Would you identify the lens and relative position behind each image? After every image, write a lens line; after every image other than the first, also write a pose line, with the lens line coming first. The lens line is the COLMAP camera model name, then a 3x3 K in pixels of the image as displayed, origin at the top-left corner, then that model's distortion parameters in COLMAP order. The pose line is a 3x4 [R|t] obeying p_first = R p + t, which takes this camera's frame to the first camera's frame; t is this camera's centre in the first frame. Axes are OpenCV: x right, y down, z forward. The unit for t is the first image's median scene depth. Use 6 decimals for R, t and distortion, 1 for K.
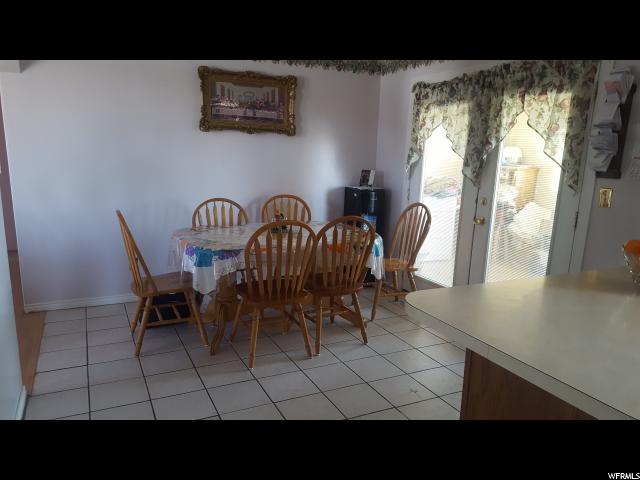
lens RADIAL K [[462.4, 0, 318.8], [0, 462.4, 243.3], [0, 0, 1]] dist [0.032023, 0.000774]
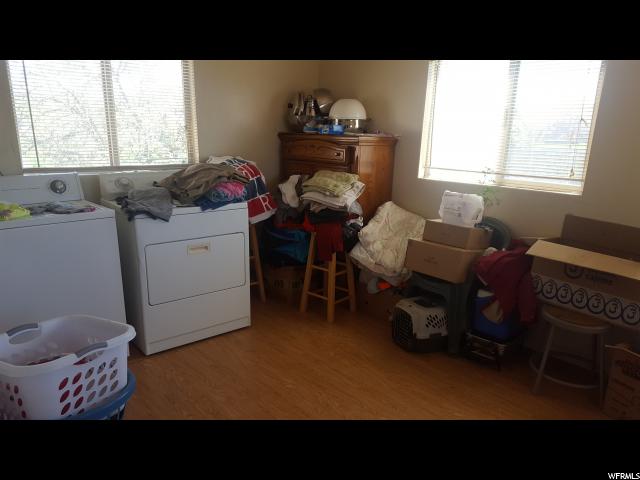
lens RADIAL K [[462.4, 0, 321.1], [0, 462.4, 240.8], [0, 0, 1]] dist [0.032023, 0.000774]
pose [[0.957136, -0.083233, 0.277421, 0.231894], [0.071088, 0.996030, 0.053572, -0.079332], [-0.280779, -0.031555, 0.959254, 0.510205]]
